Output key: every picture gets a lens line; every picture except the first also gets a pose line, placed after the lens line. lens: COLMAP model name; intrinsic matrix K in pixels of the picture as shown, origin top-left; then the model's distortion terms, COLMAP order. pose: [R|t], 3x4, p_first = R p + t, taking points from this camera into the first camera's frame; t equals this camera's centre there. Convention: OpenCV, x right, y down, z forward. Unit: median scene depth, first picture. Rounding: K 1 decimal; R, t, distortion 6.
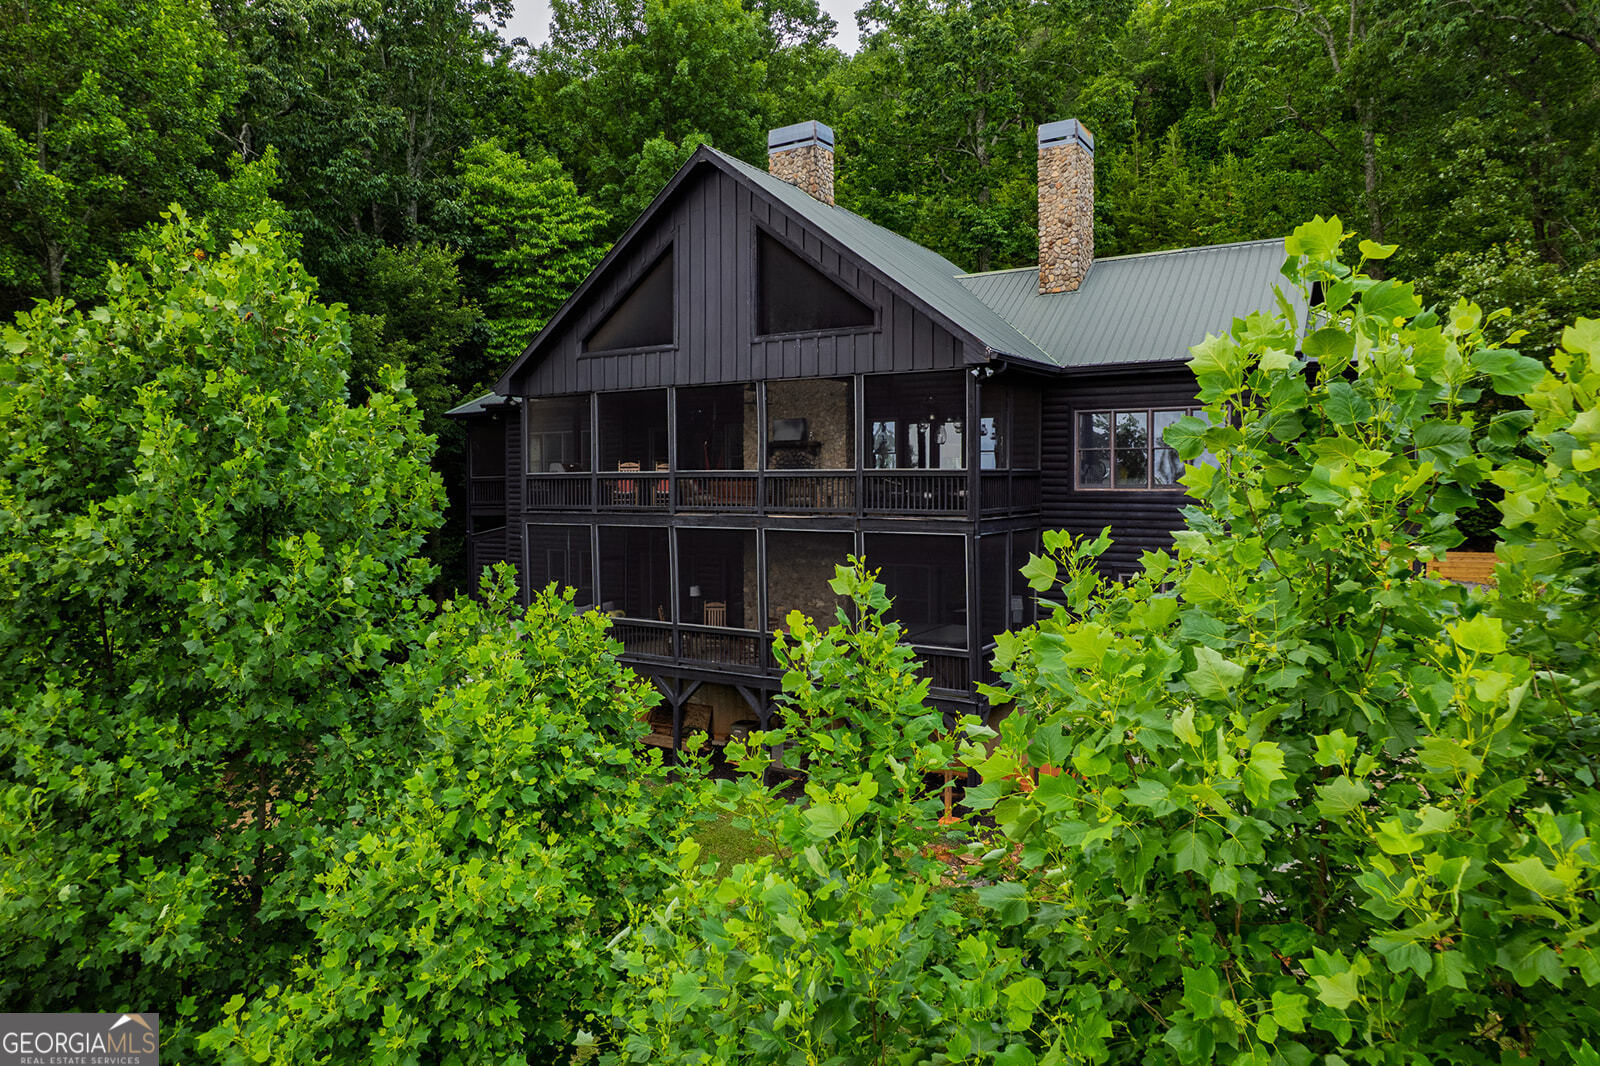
lens RADIAL K [[1030.5, 0, 798.9], [0, 1030.5, 531.1], [0, 0, 1]] dist [-0.075697, 0.059275]
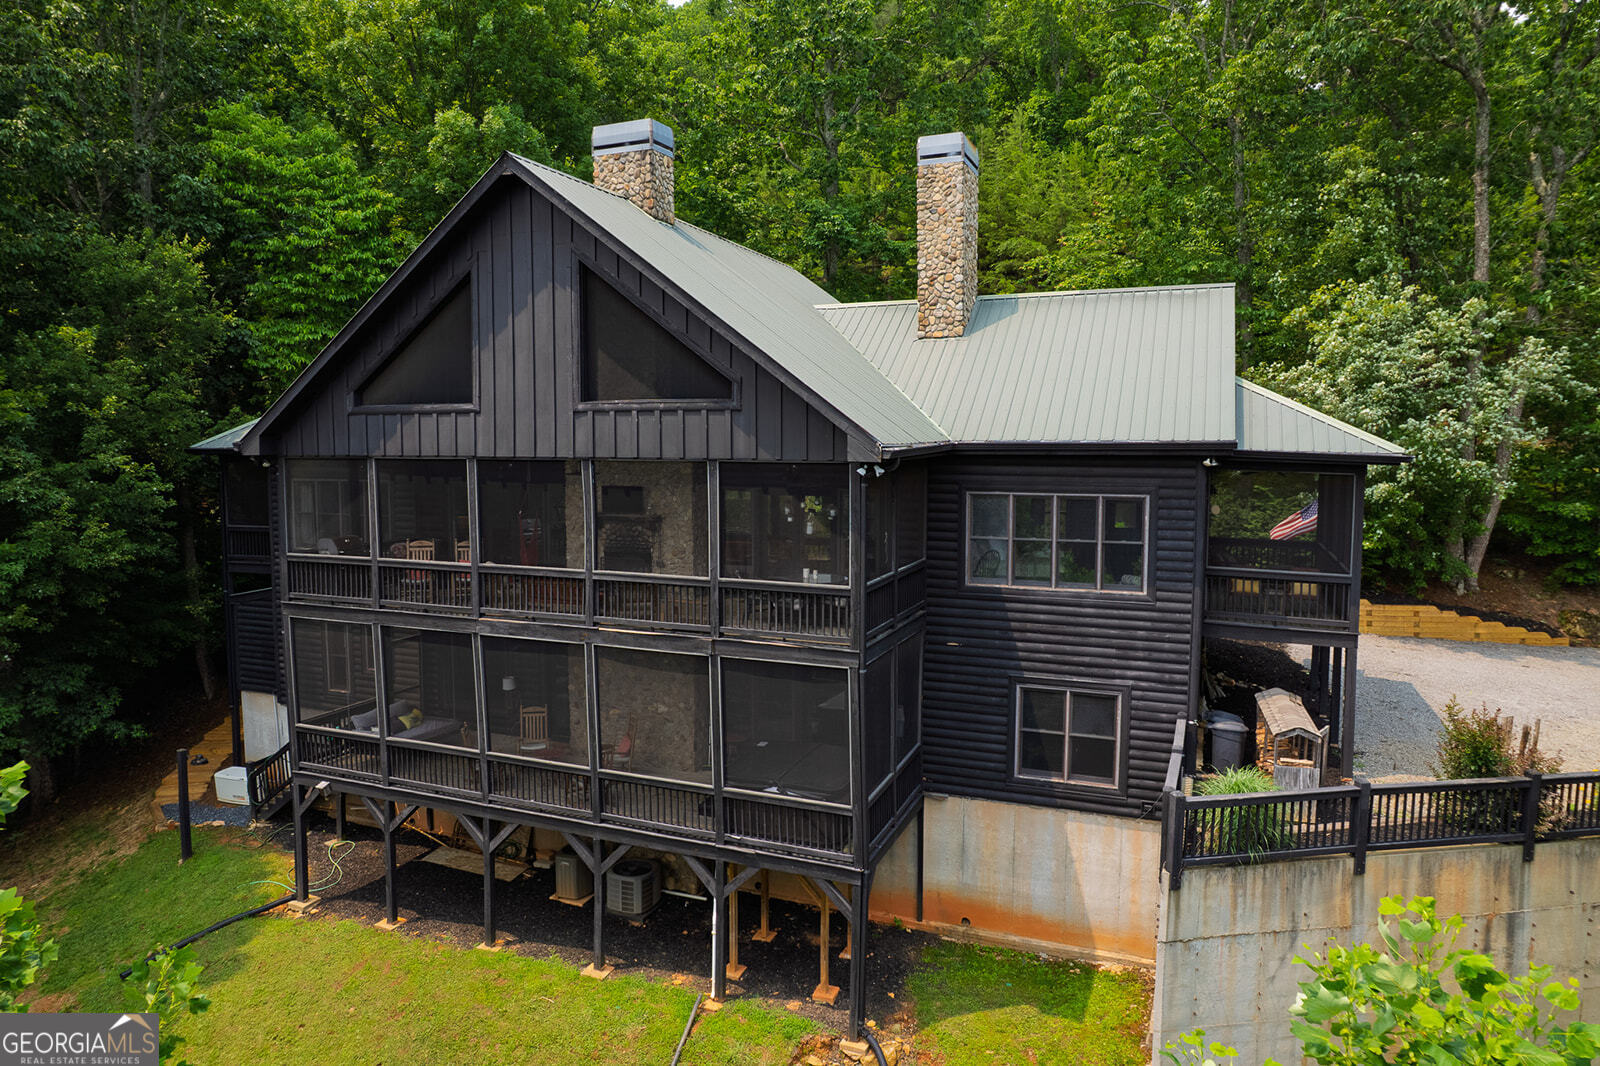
lens RADIAL K [[1030.5, 0, 801.3], [0, 1030.5, 534.9], [0, 0, 1]] dist [-0.075697, 0.059275]
pose [[0.985248, -0.013123, 0.170629, -0.008657], [0.004792, 0.998780, 0.049146, -0.111113], [-0.171065, -0.047604, 0.984109, 0.167977]]
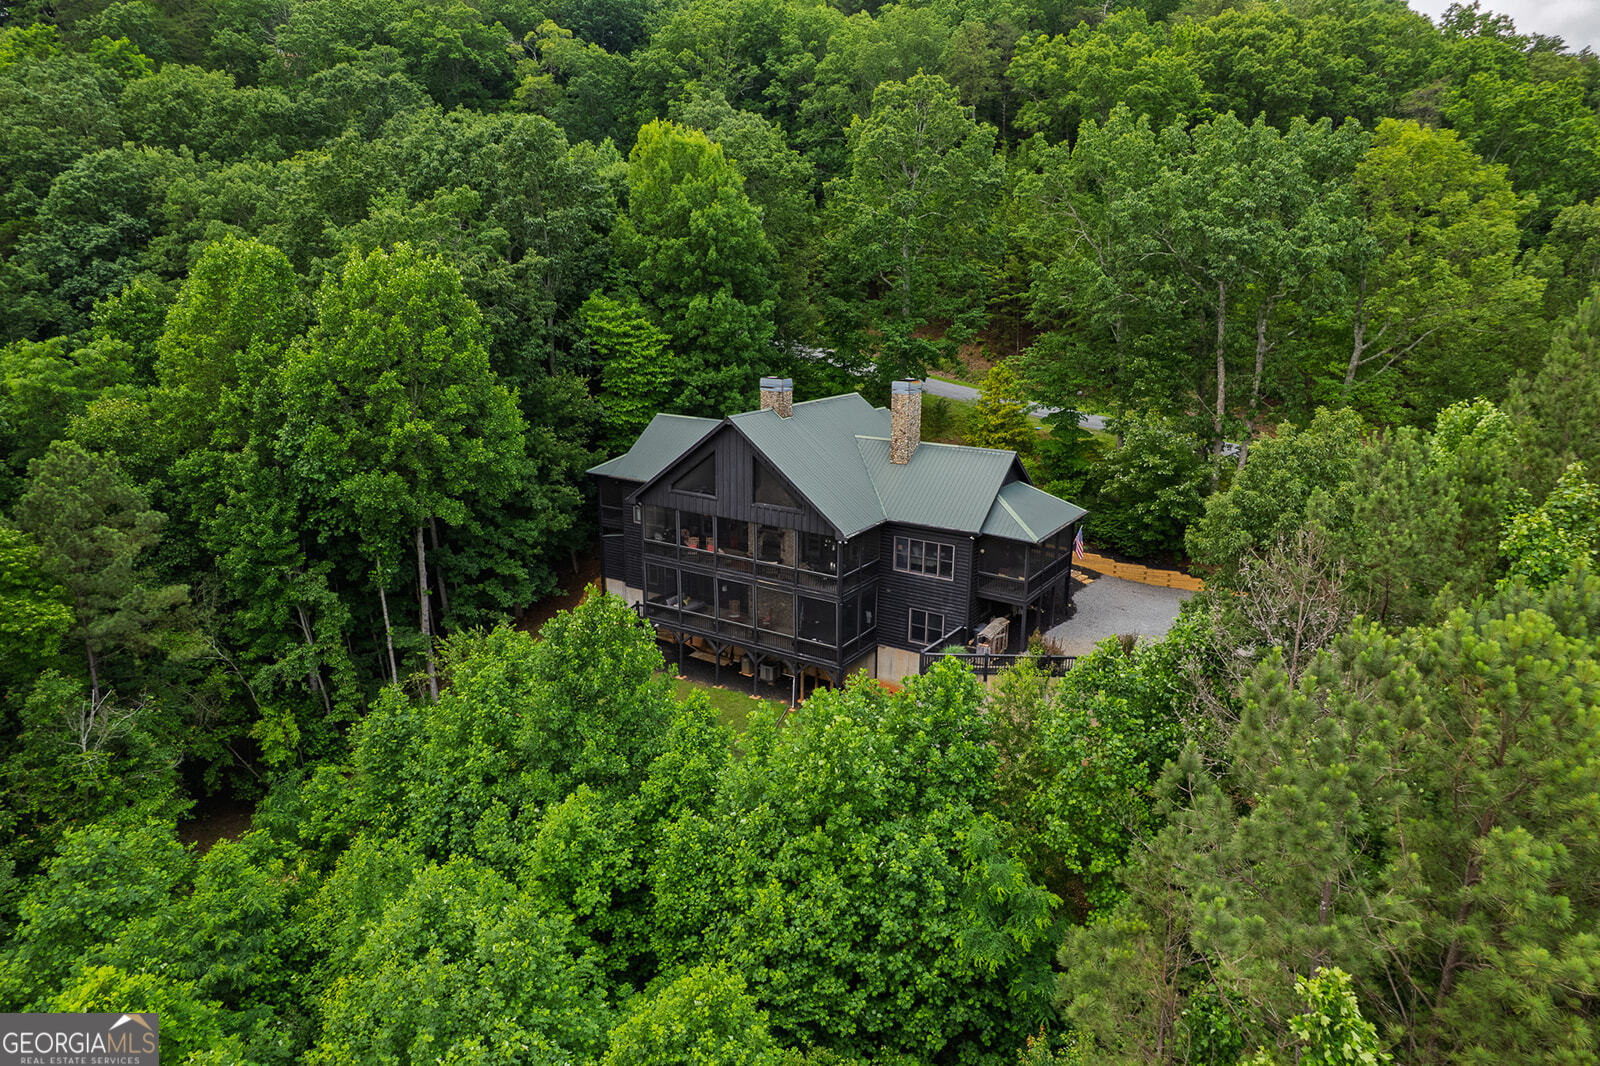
lens RADIAL K [[1030.5, 0, 794.4], [0, 1030.5, 535.4], [0, 0, 1]] dist [-0.075697, 0.059275]
pose [[0.999673, 0.013922, -0.021466, 0.088207], [-0.009037, 0.977048, 0.212828, -0.532163], [0.023936, -0.212564, 0.976854, -1.077748]]
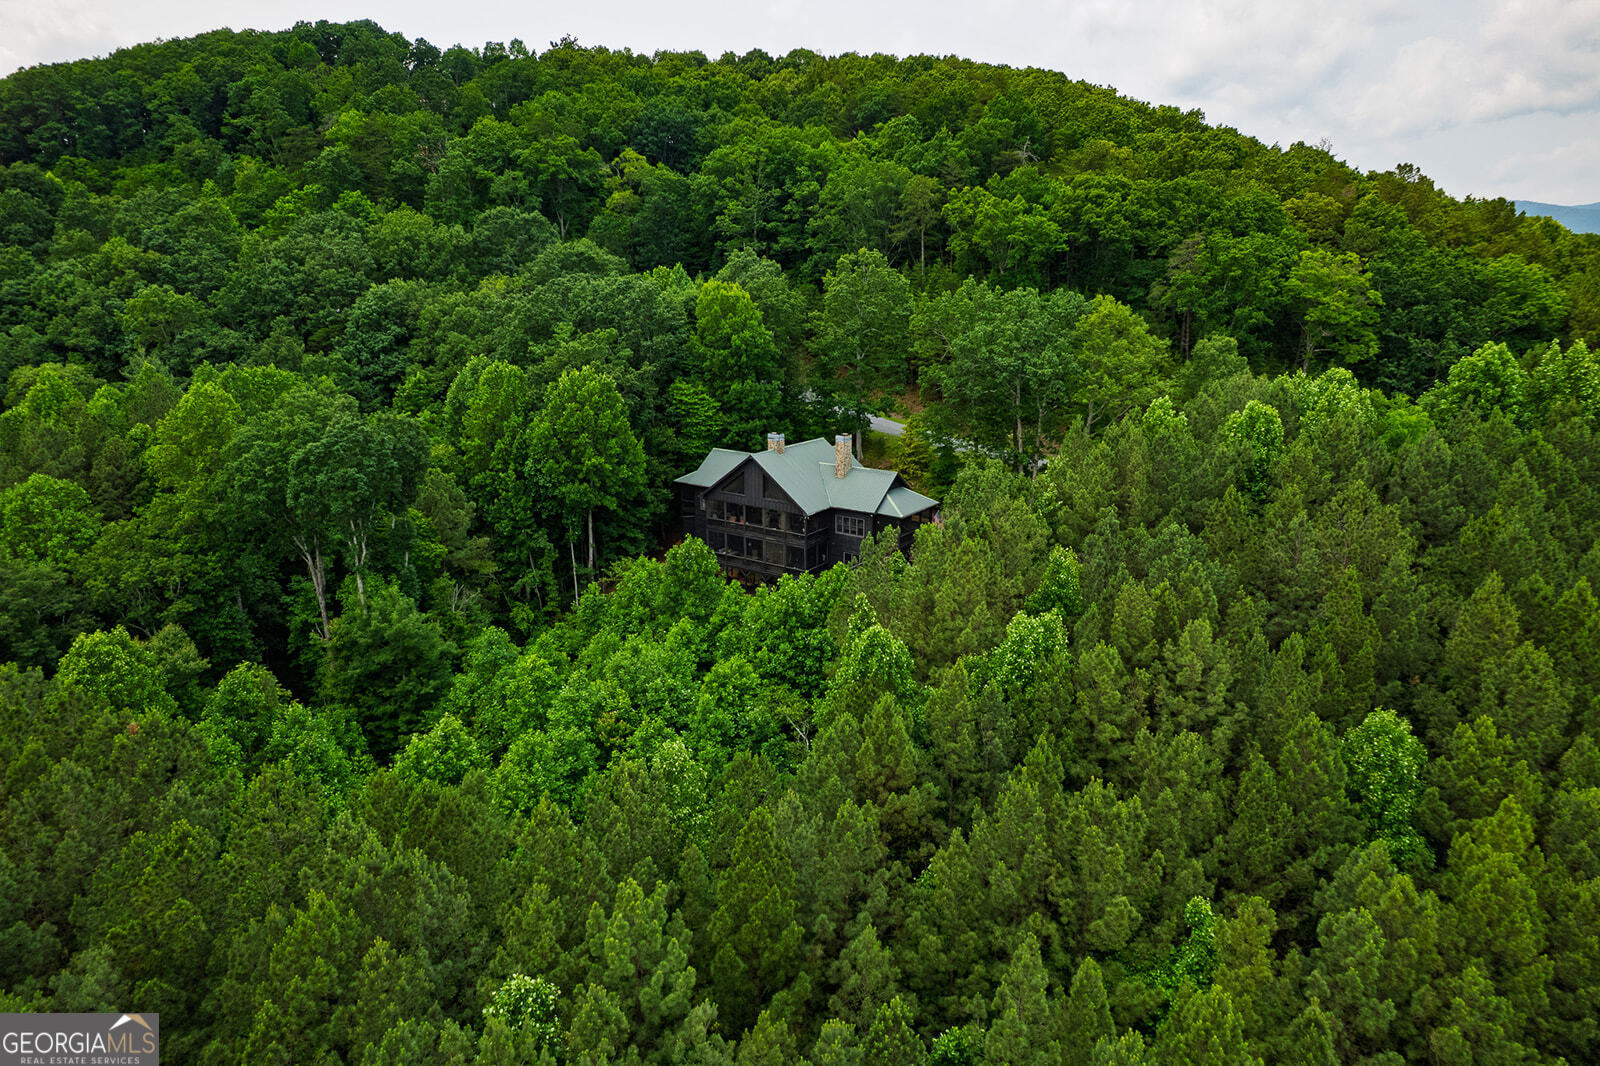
lens RADIAL K [[1030.5, 0, 804.8], [0, 1030.5, 535.6], [0, 0, 1]] dist [-0.075697, 0.059275]
pose [[0.998584, 0.015663, -0.050842, 0.324864], [-0.004338, 0.976467, 0.215624, -0.878078], [0.053023, -0.215098, 0.975152, -2.980600]]
